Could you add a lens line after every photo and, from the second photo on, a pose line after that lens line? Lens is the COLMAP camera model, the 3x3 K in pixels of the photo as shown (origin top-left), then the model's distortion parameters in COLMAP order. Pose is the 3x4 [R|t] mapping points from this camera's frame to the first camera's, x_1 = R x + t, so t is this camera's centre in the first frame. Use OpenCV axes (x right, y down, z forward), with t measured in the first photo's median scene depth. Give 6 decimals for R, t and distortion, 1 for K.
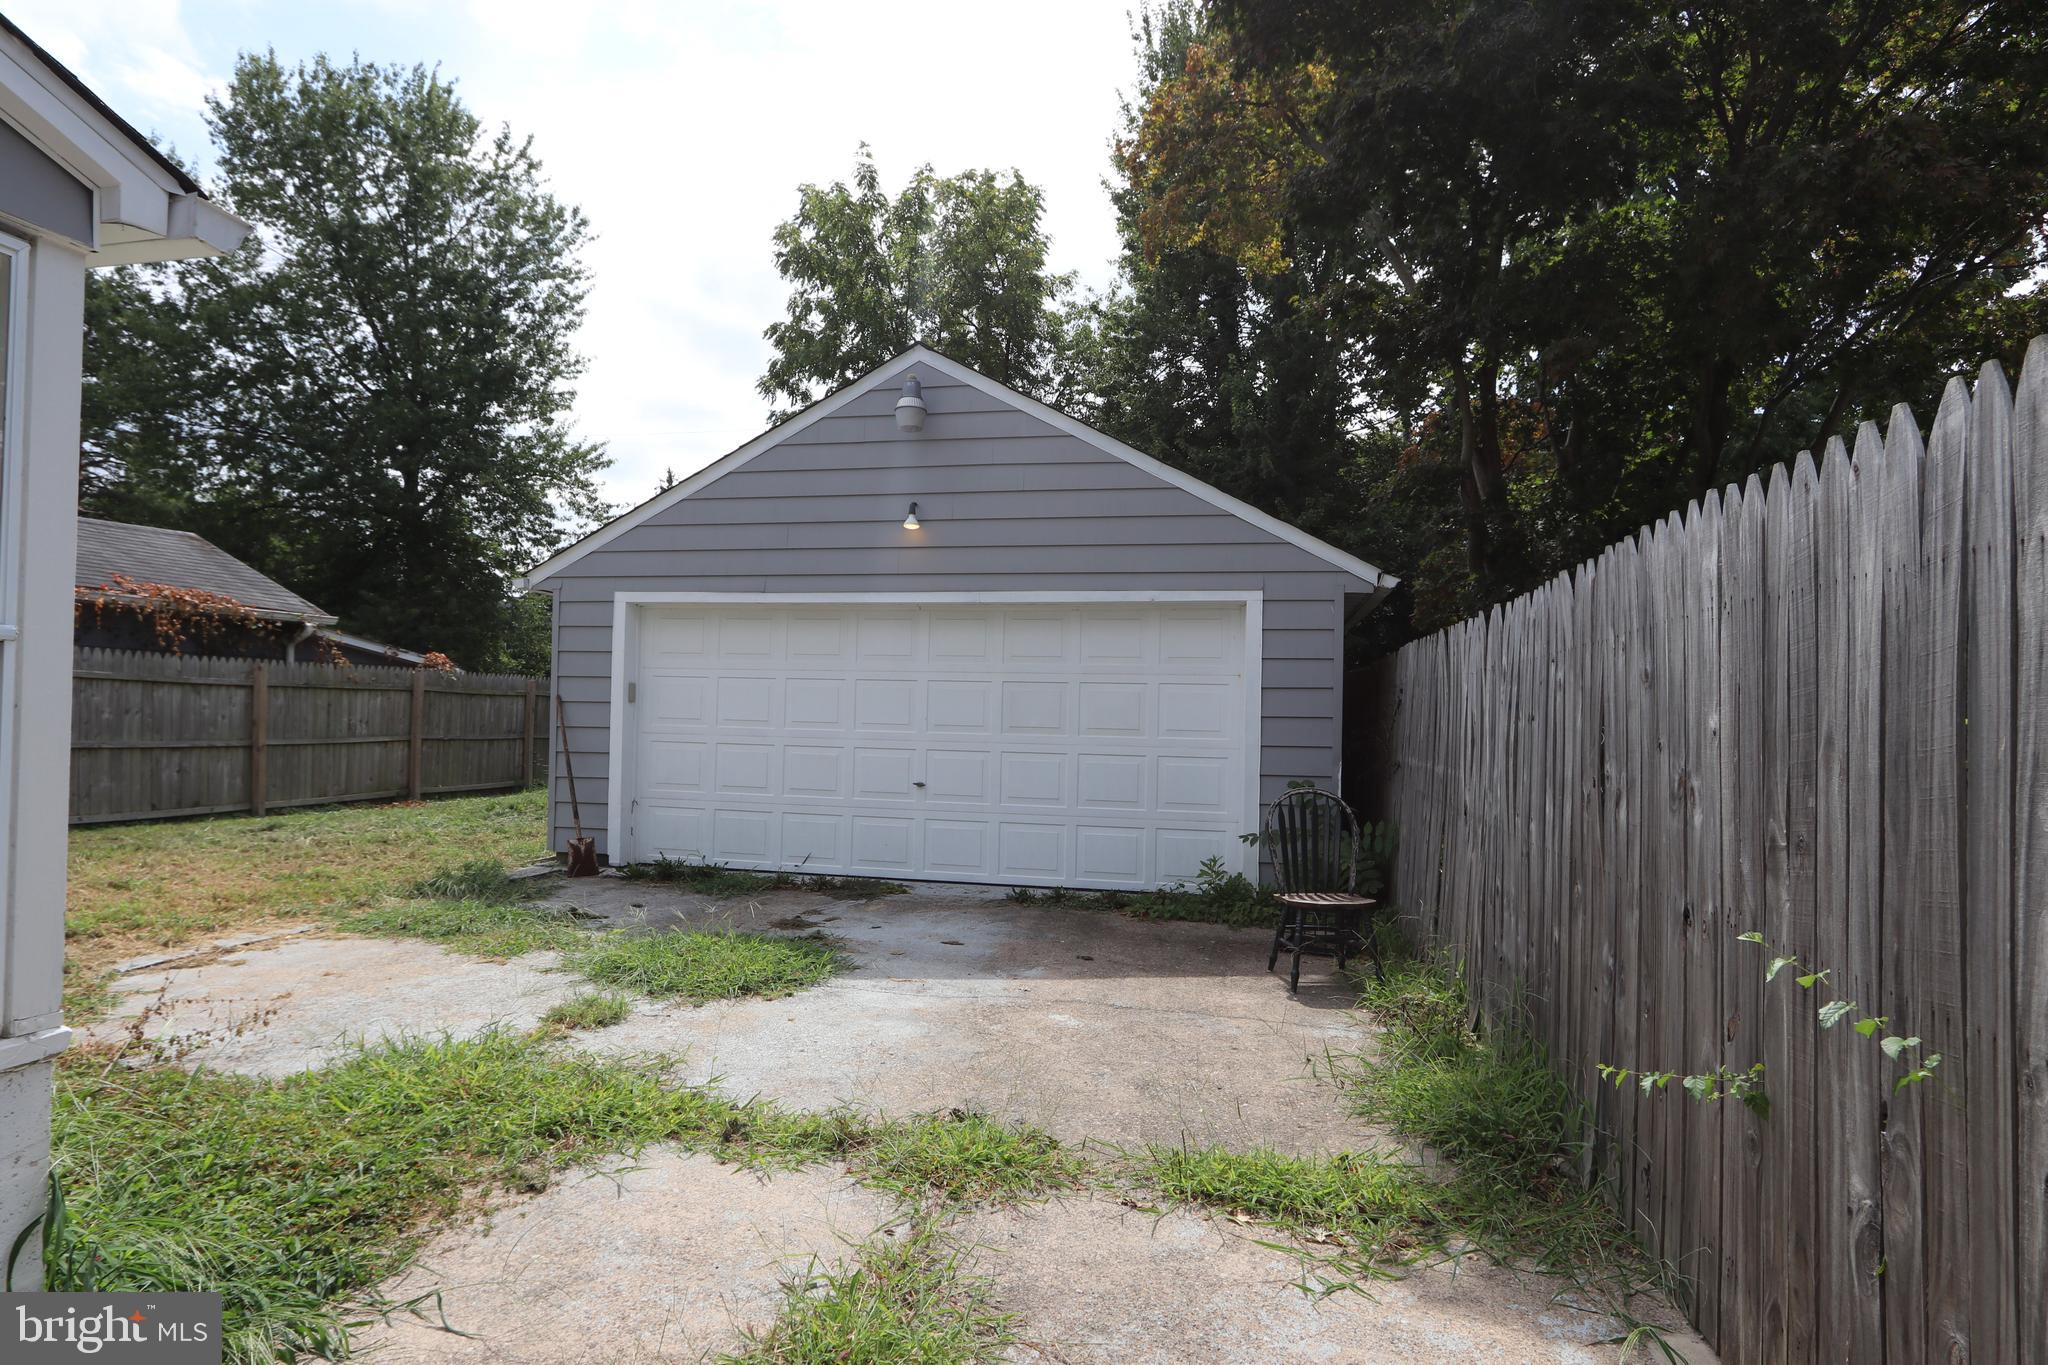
lens RADIAL K [[1133.7, 0, 1024.0], [0, 1133.7, 682.5], [0, 0, 1]] dist [-0.020239, 0.000430]
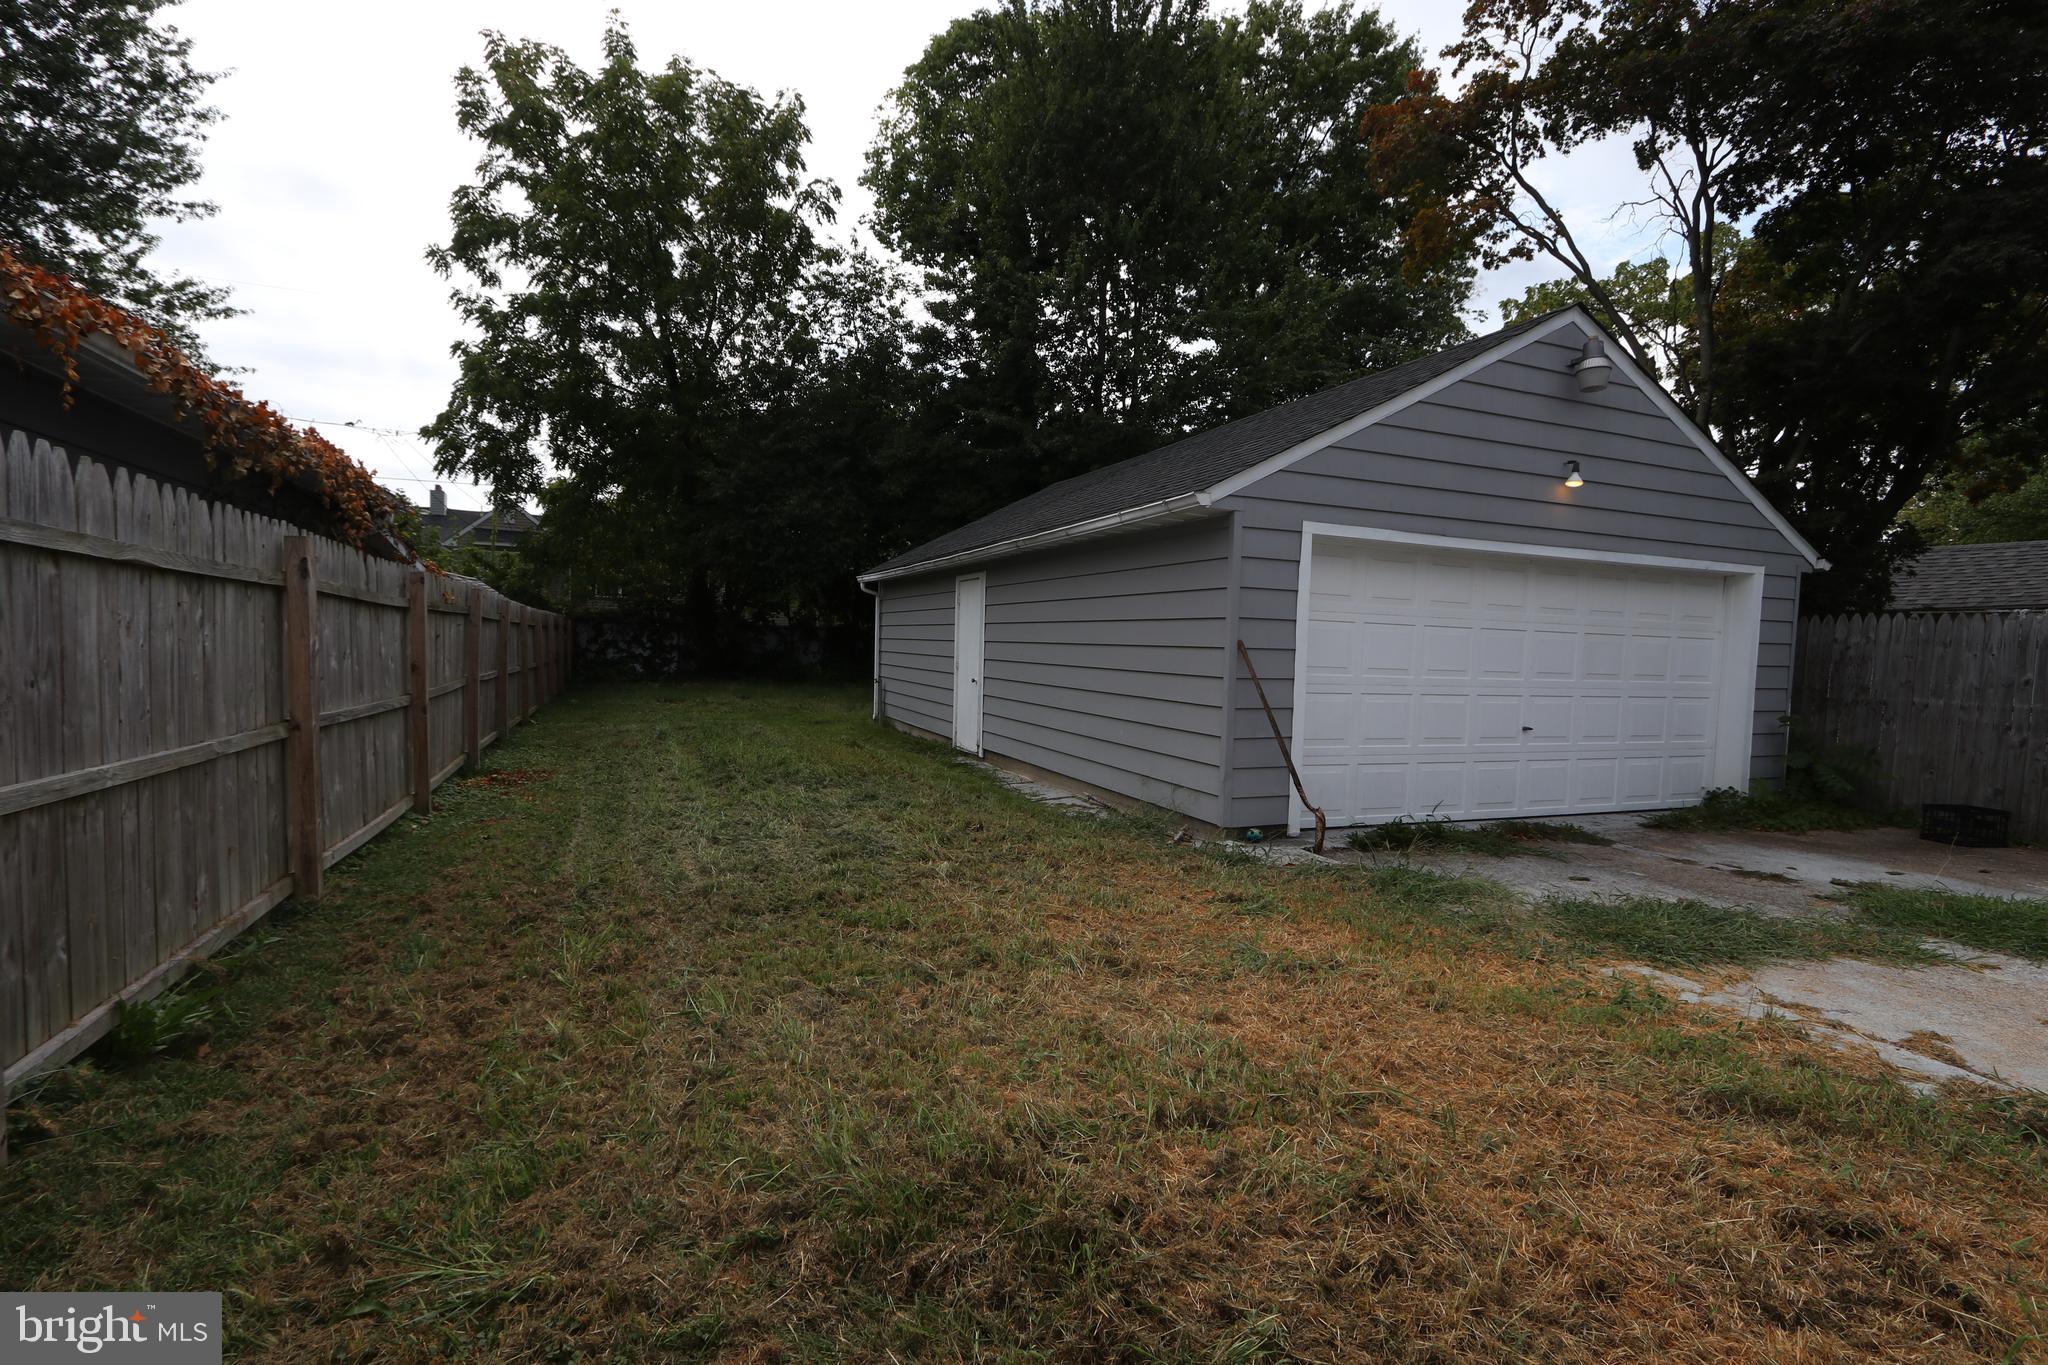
lens RADIAL K [[917.0, 0, 1024.0], [0, 917.0, 682.5], [0, 0, 1]] dist [-0.003289, -0.000460]
pose [[0.830372, -0.018814, 0.556892, -0.951355], [-0.027495, 0.996829, 0.074675, -0.004259], [-0.556531, -0.077319, 0.827221, 0.548118]]
